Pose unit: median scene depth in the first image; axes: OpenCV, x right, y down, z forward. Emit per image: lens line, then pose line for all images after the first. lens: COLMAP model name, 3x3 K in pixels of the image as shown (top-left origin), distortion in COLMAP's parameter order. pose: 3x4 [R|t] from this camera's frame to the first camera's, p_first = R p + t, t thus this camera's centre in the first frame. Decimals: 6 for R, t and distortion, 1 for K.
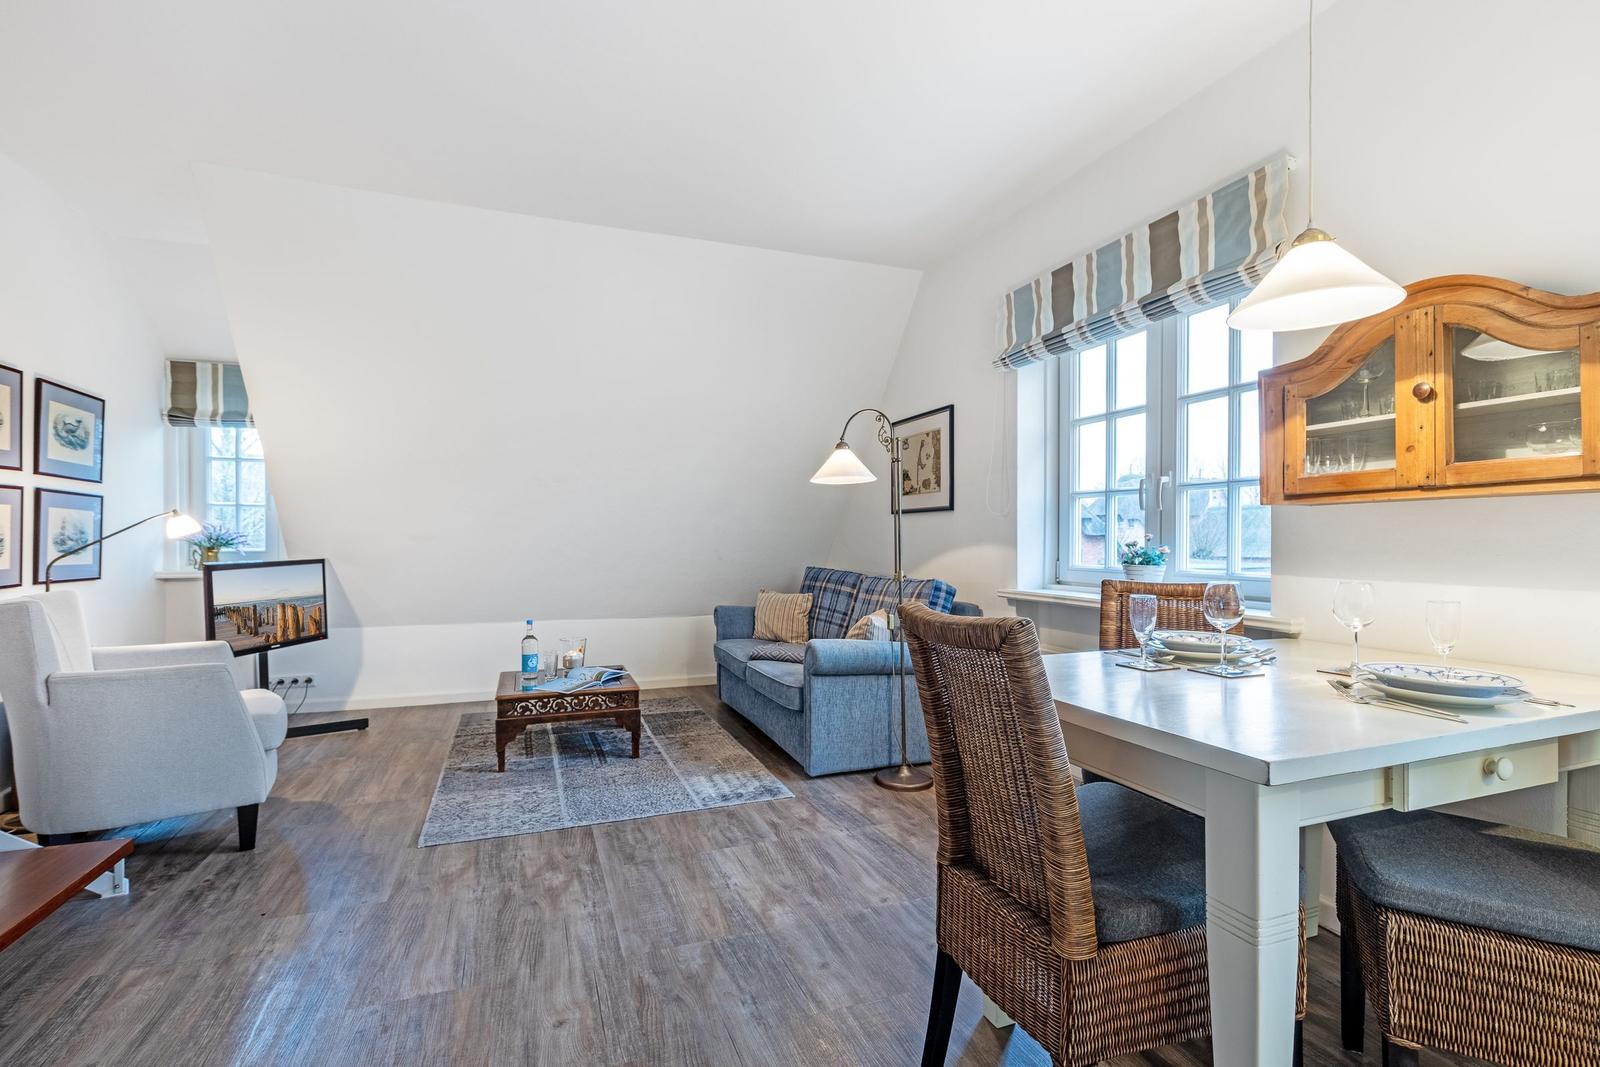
lens RADIAL K [[723.8, 0, 789.0], [0, 723.8, 536.6], [0, 0, 1]] dist [-0.003490, 0.000608]
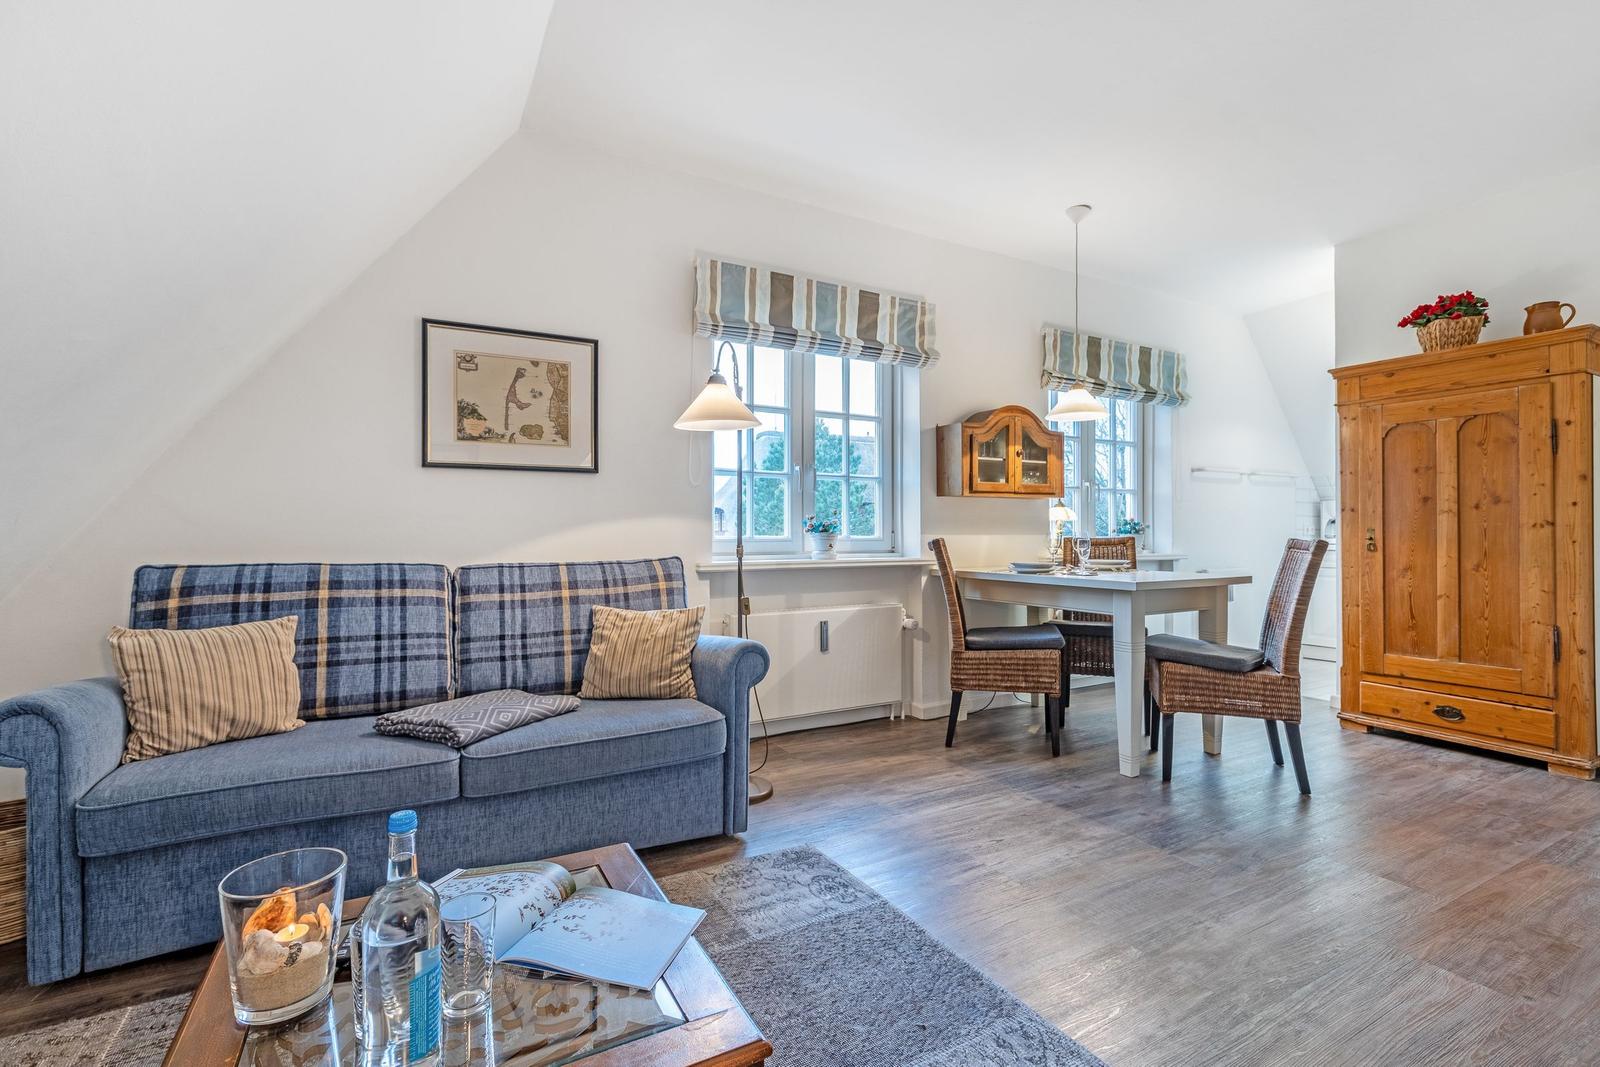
lens RADIAL K [[723.8, 0, 786.3], [0, 723.8, 533.2], [0, 0, 1]] dist [-0.003490, 0.000608]
pose [[-0.148543, -0.004813, 0.988894, -0.669216], [-0.004263, 0.999982, 0.004227, 0.028292], [-0.988897, -0.003588, -0.148561, 1.035129]]
